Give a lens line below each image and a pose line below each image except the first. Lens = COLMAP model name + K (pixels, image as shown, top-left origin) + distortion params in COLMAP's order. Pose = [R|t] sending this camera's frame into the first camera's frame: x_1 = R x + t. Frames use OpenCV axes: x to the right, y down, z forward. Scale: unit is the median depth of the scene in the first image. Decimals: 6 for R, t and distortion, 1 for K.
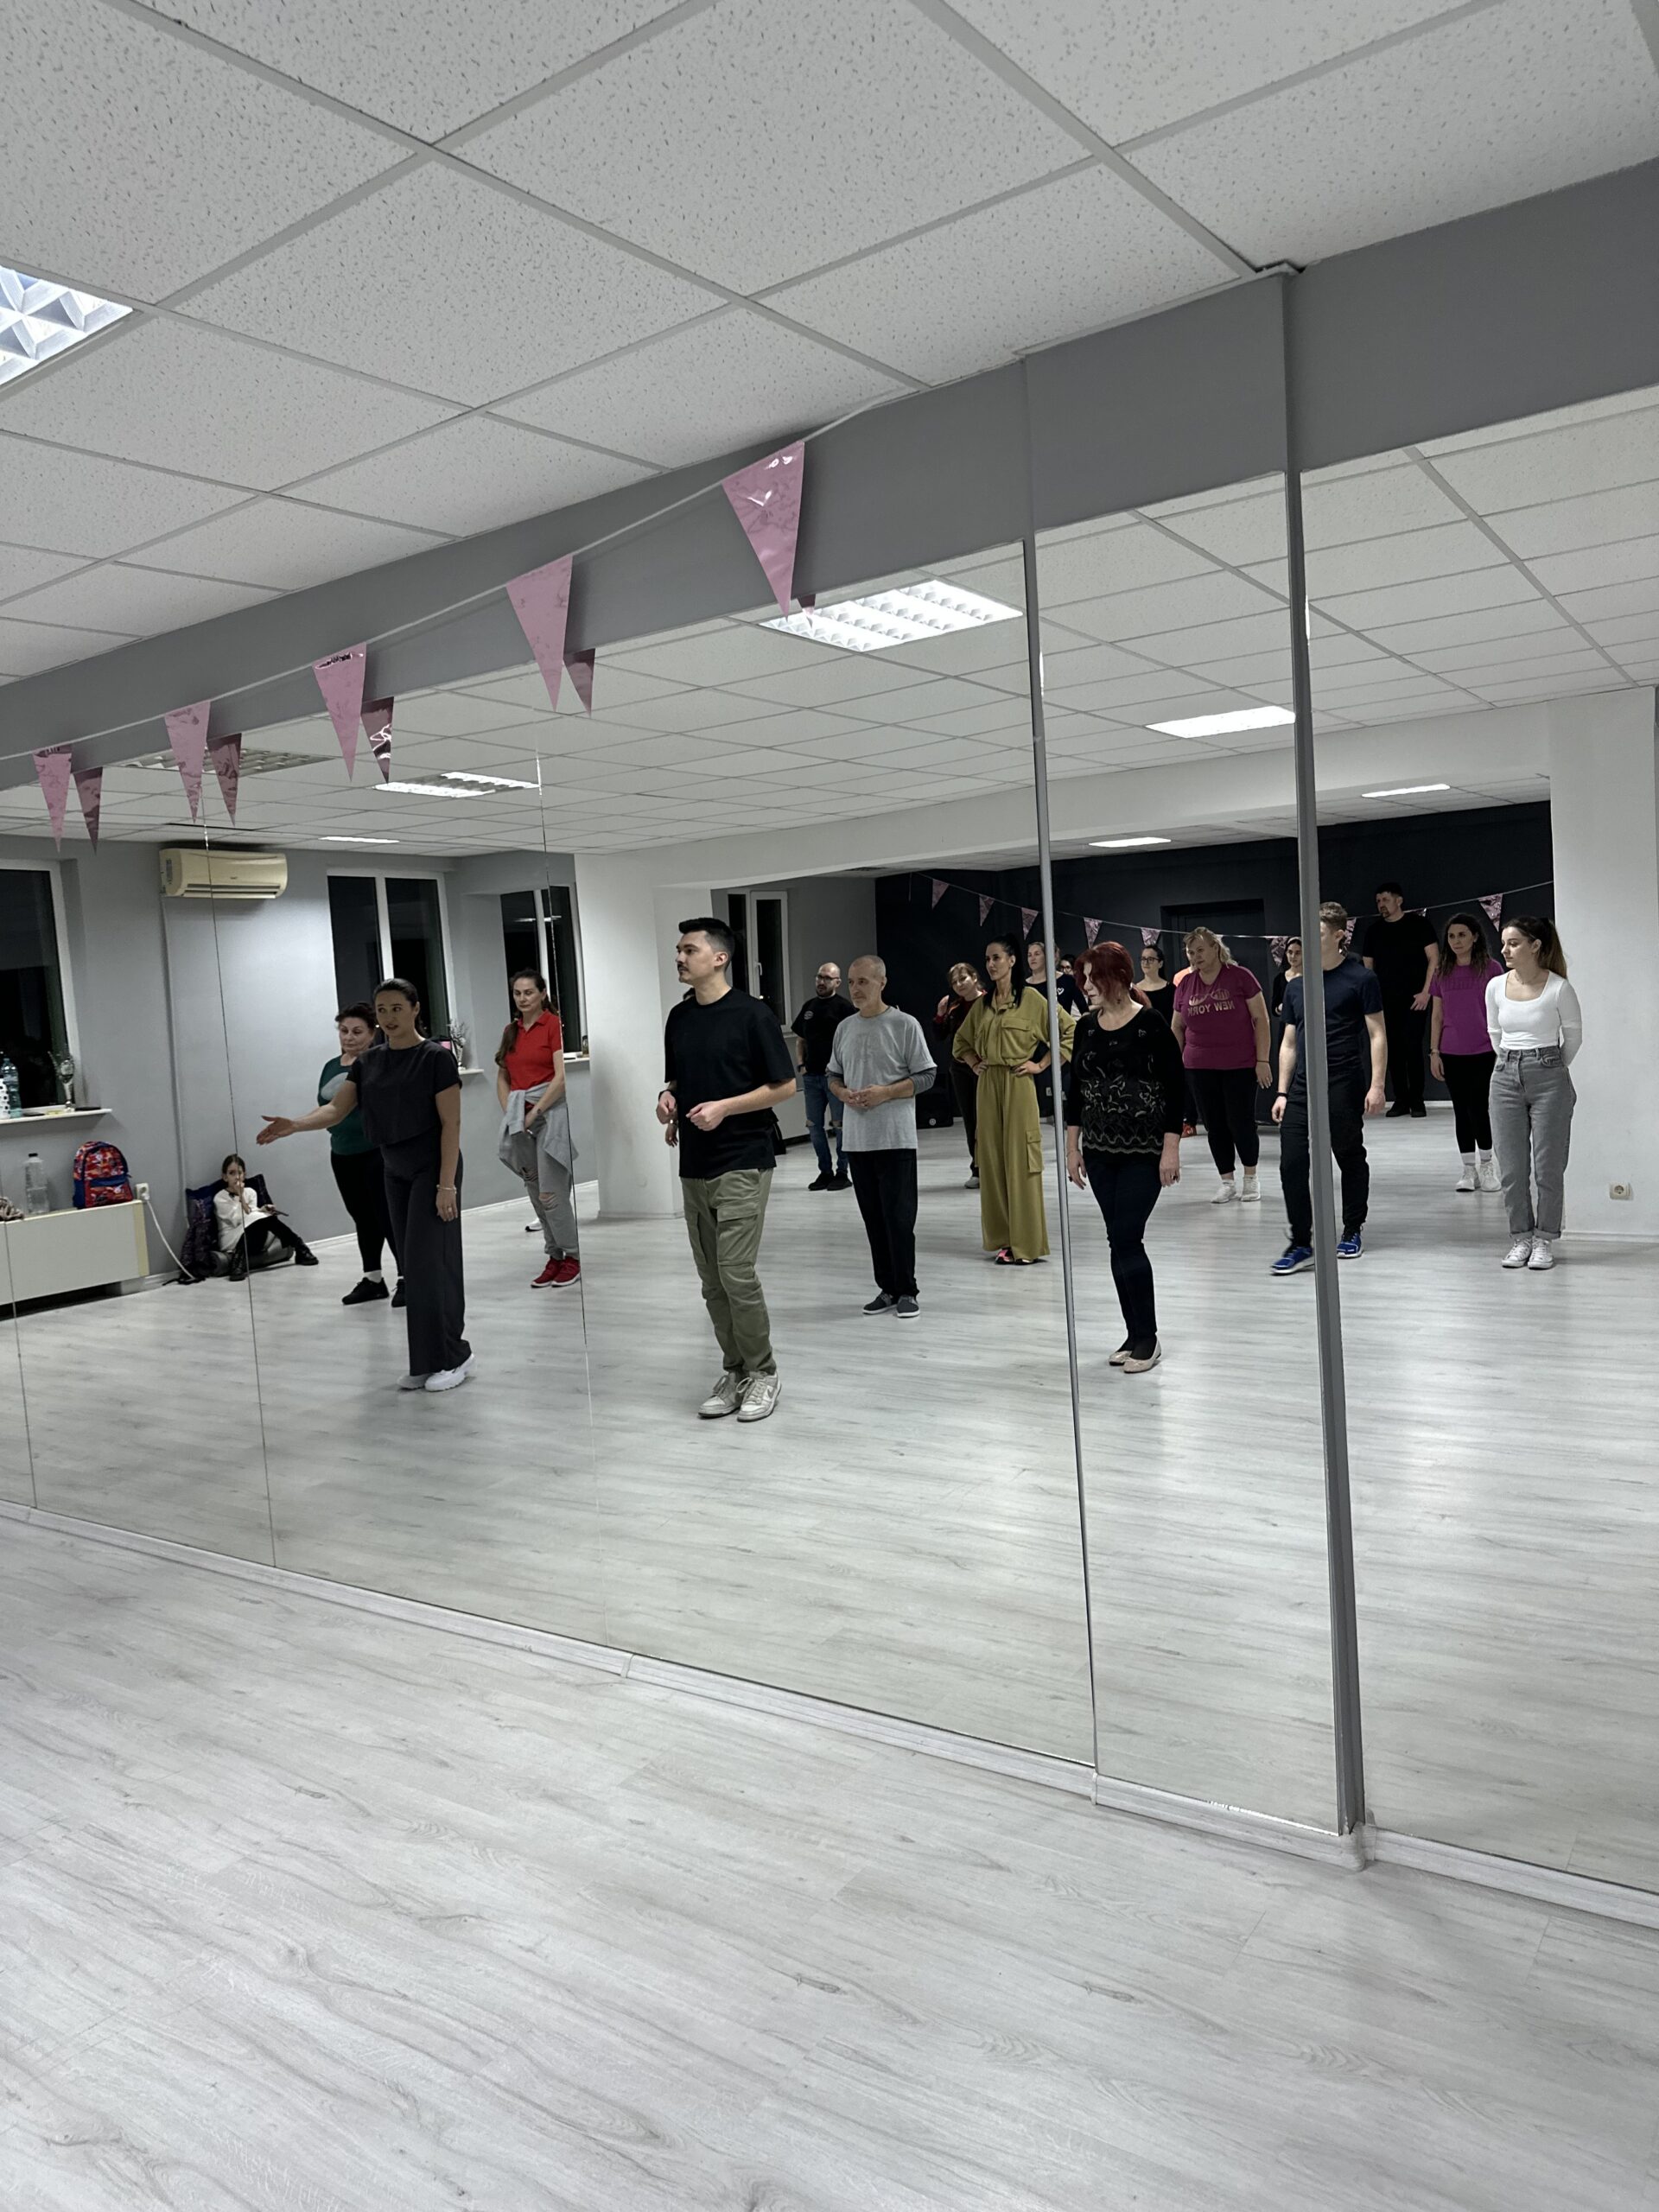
lens RADIAL K [[1542.8, 0, 821.4], [0, 1542.8, 1109.3], [0, 0, 1]] dist [0.000131, -0.011136]
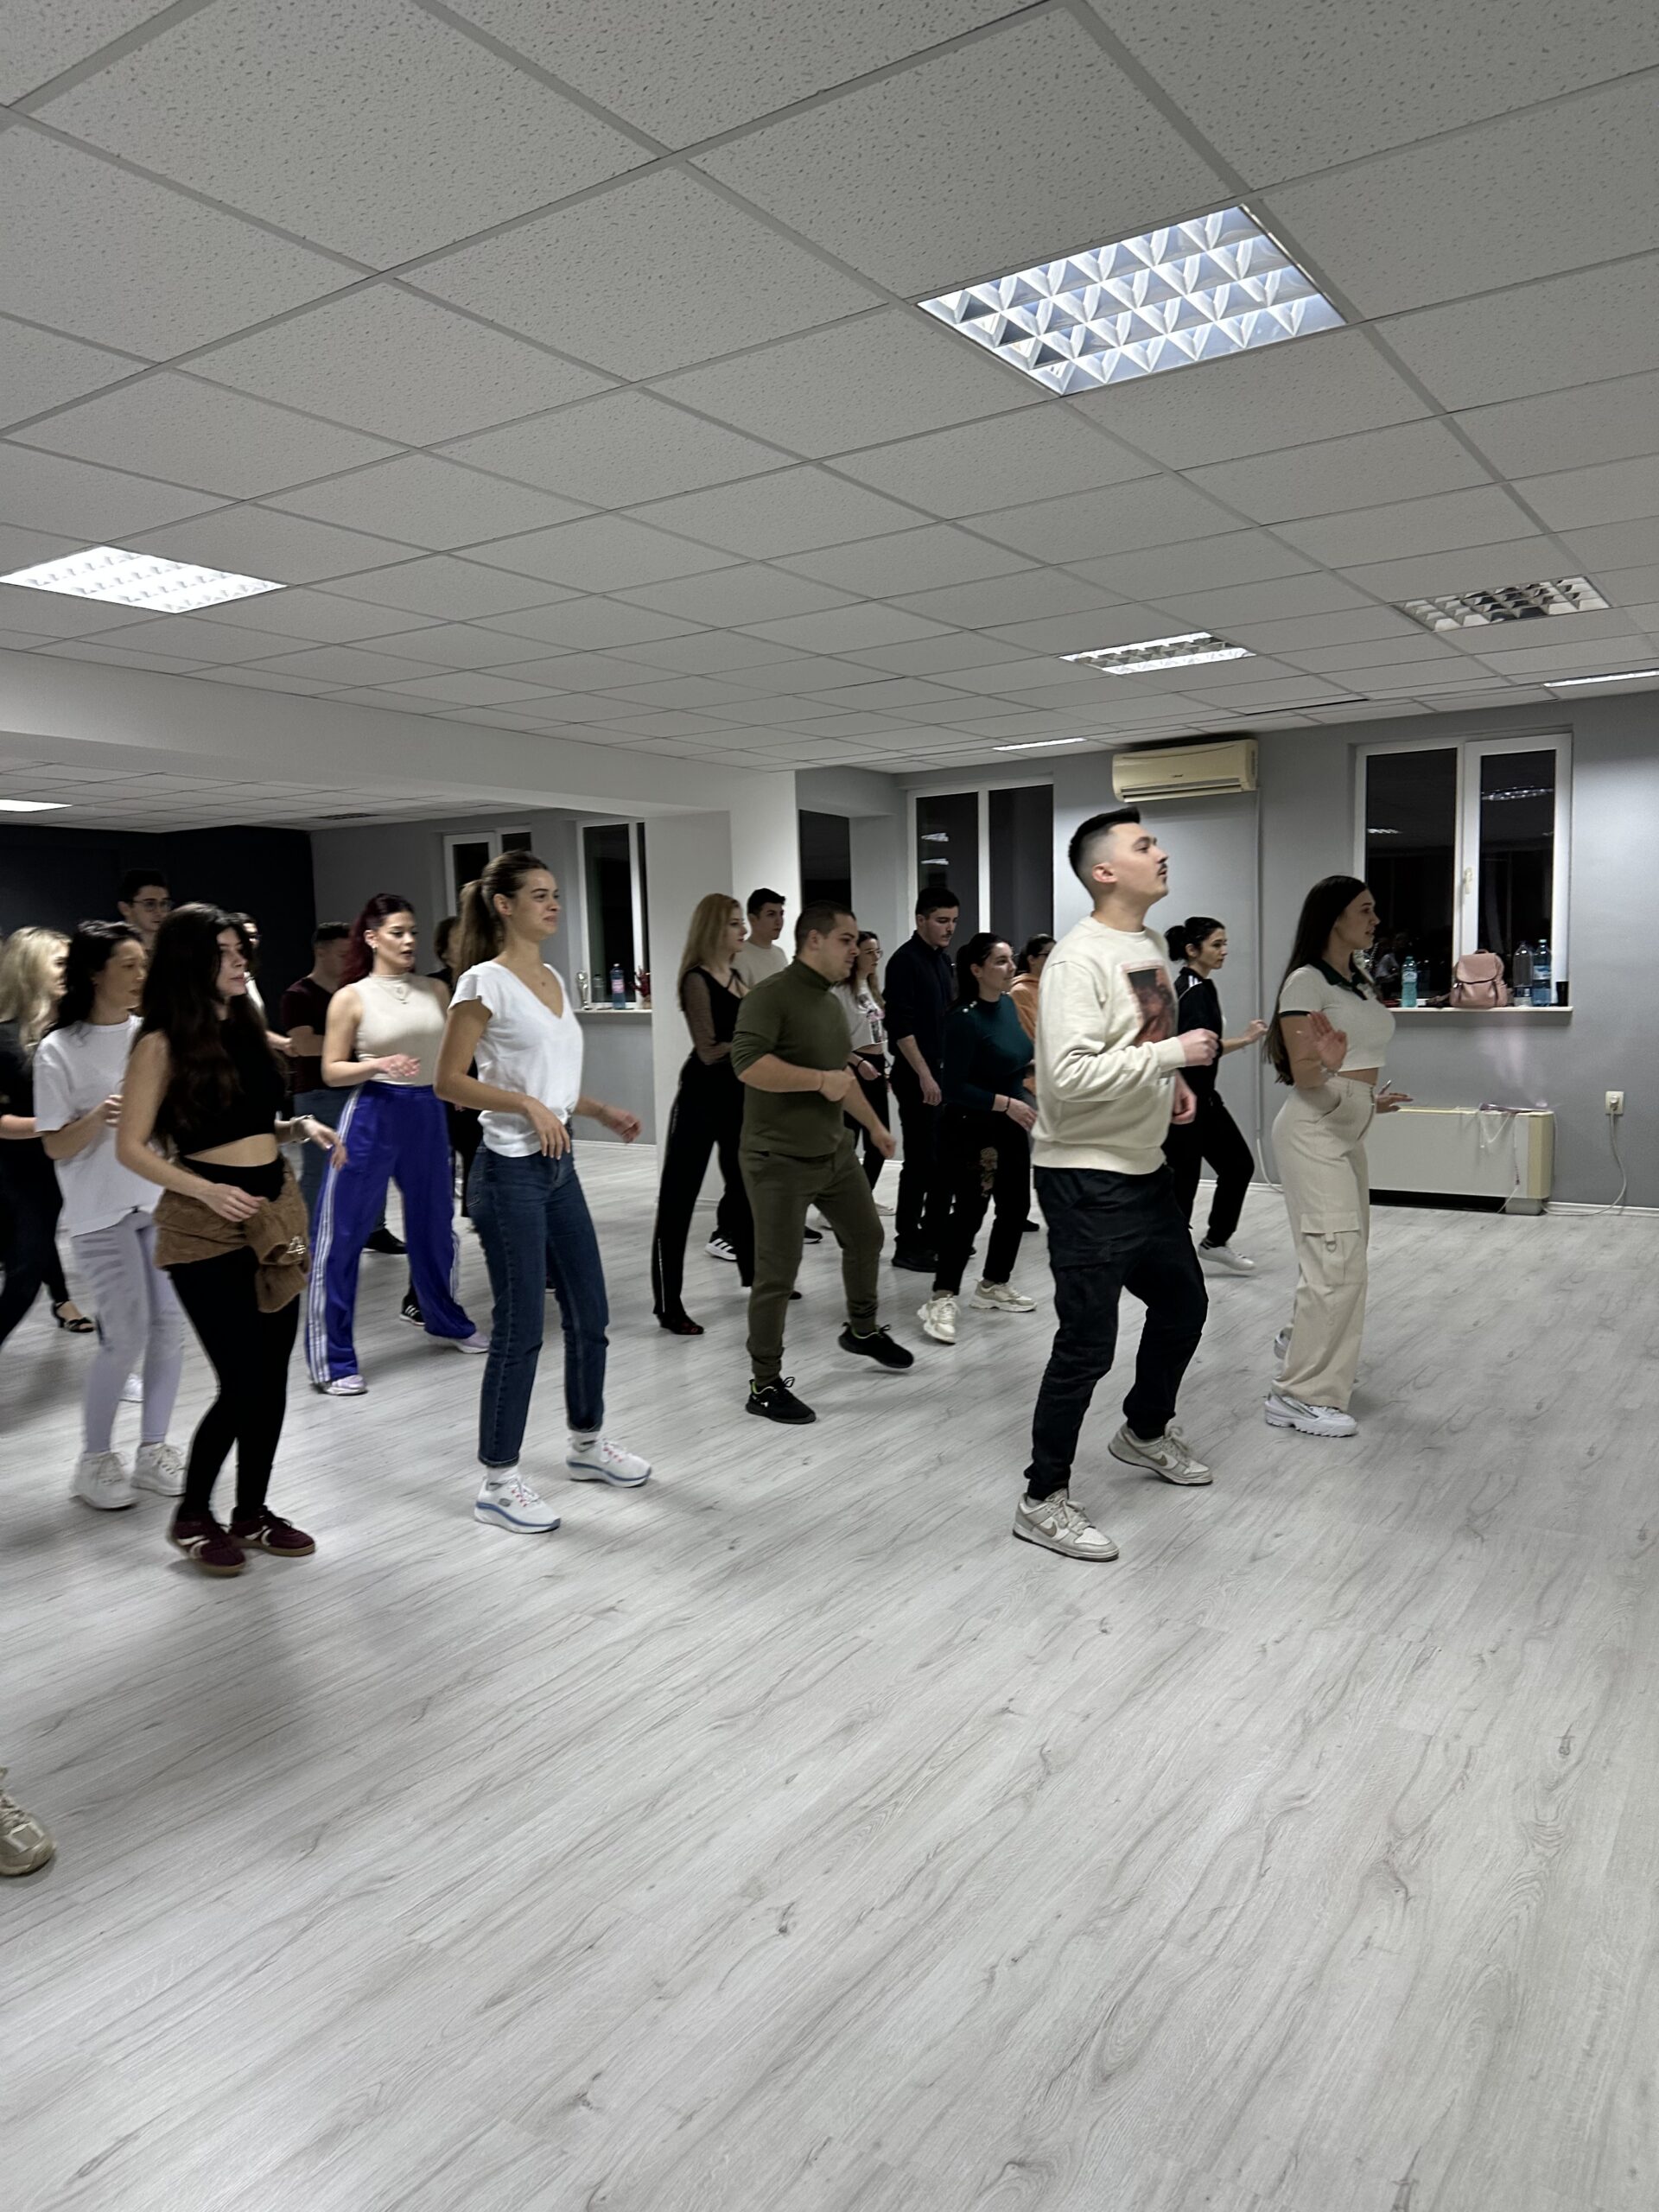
lens RADIAL K [[1542.8, 0, 821.4], [0, 1542.8, 1109.3], [0, 0, 1]] dist [0.000131, -0.011136]
pose [[0.037835, 0.165739, -0.985444, 0.587525], [-0.064423, 0.984503, 0.163107, -0.055629], [0.997205, 0.057314, 0.047926, 0.602131]]
